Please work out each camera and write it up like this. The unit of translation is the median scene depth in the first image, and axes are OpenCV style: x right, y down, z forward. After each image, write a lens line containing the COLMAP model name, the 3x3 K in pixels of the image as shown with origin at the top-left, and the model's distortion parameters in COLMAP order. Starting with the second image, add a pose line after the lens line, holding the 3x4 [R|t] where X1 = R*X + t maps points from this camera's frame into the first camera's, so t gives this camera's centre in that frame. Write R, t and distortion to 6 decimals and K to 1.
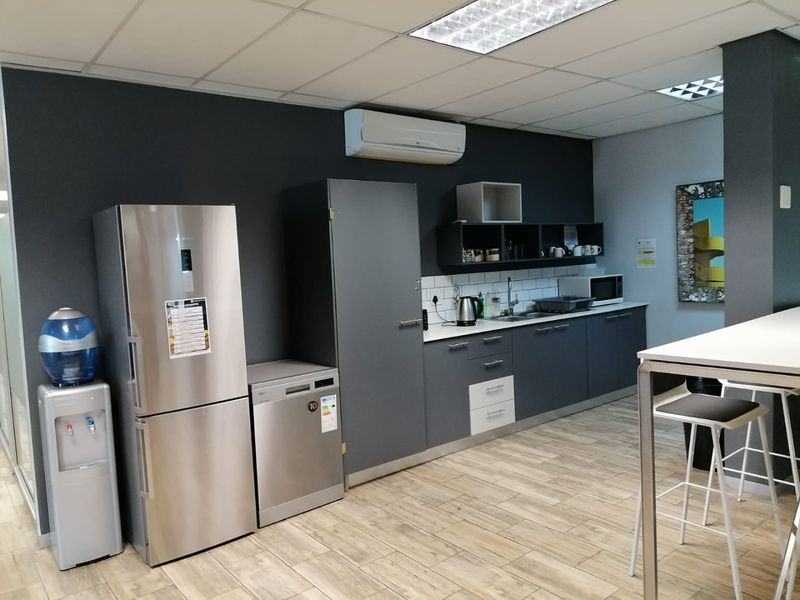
lens RADIAL K [[595.0, 0, 398.8], [0, 595.0, 297.3], [0, 0, 1]] dist [0.016256, -0.032220]
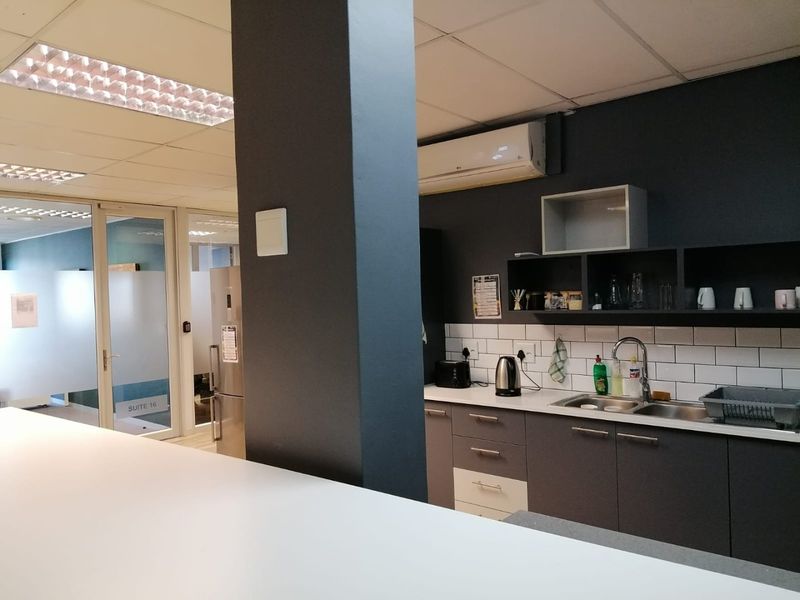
lens RADIAL K [[633.4, 0, 400.3], [0, 633.4, 302.4], [0, 0, 1]] dist [0.047725, -0.072871]
pose [[0.179574, 0.052910, -0.982320, 0.884325], [-0.046252, 0.997902, 0.045294, -0.100803], [0.982656, 0.037300, 0.181645, 0.738957]]
